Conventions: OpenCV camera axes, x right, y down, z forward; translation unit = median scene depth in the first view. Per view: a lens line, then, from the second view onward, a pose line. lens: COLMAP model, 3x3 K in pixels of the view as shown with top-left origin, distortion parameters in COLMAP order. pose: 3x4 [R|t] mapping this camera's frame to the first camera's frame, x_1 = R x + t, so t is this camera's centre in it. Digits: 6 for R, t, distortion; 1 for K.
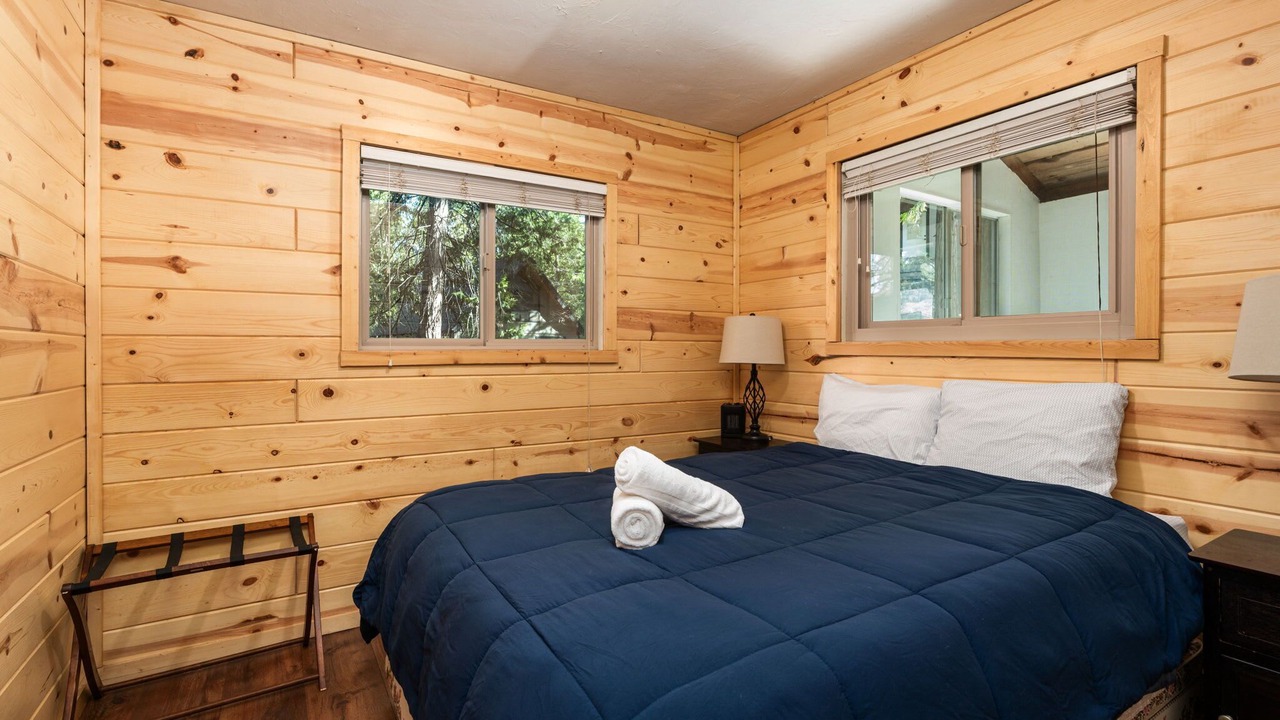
lens RADIAL K [[578.4, 0, 639.2], [0, 578.4, 354.8], [0, 0, 1]] dist [-0.007754, 0.003121]
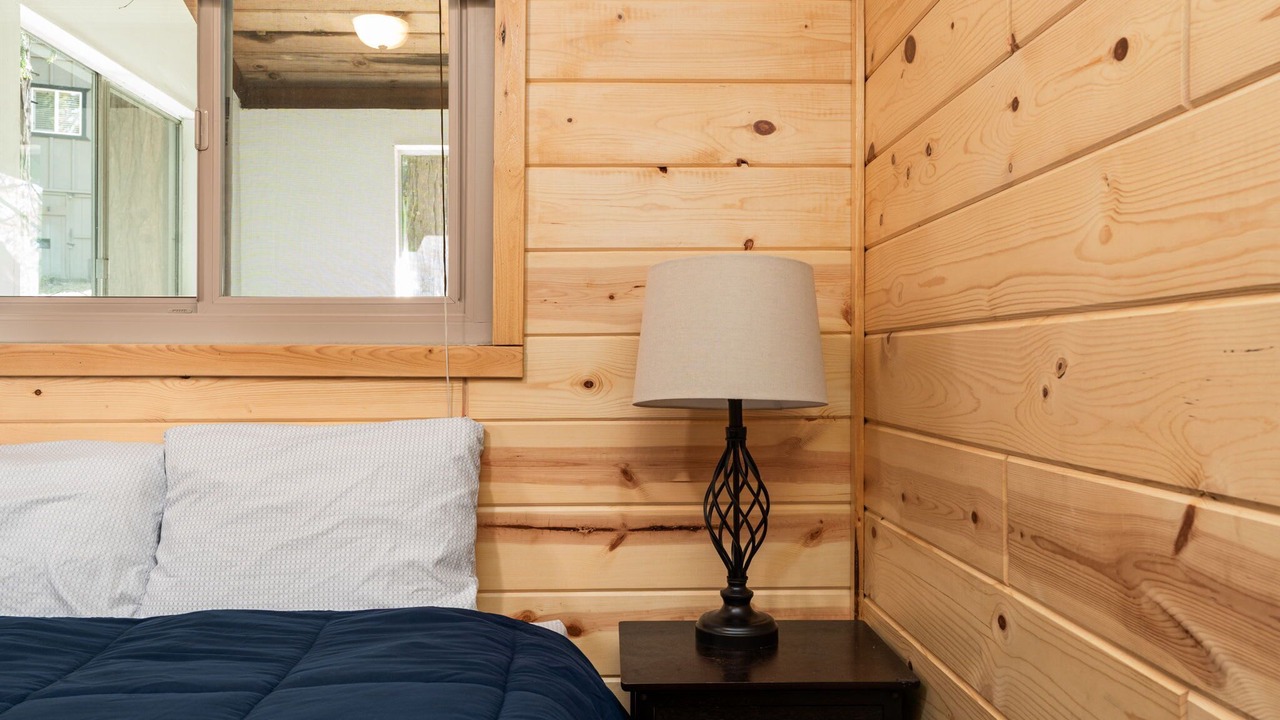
lens RADIAL K [[1042.6, 0, 640.6], [0, 1042.6, 354.6], [0, 0, 1]] dist [0.000722, -0.001668]
pose [[0.495590, 0.004738, 0.868544, -0.032642], [0.008500, 0.999911, -0.010305, -0.004008], [-0.868515, 0.012490, 0.495506, 0.314724]]
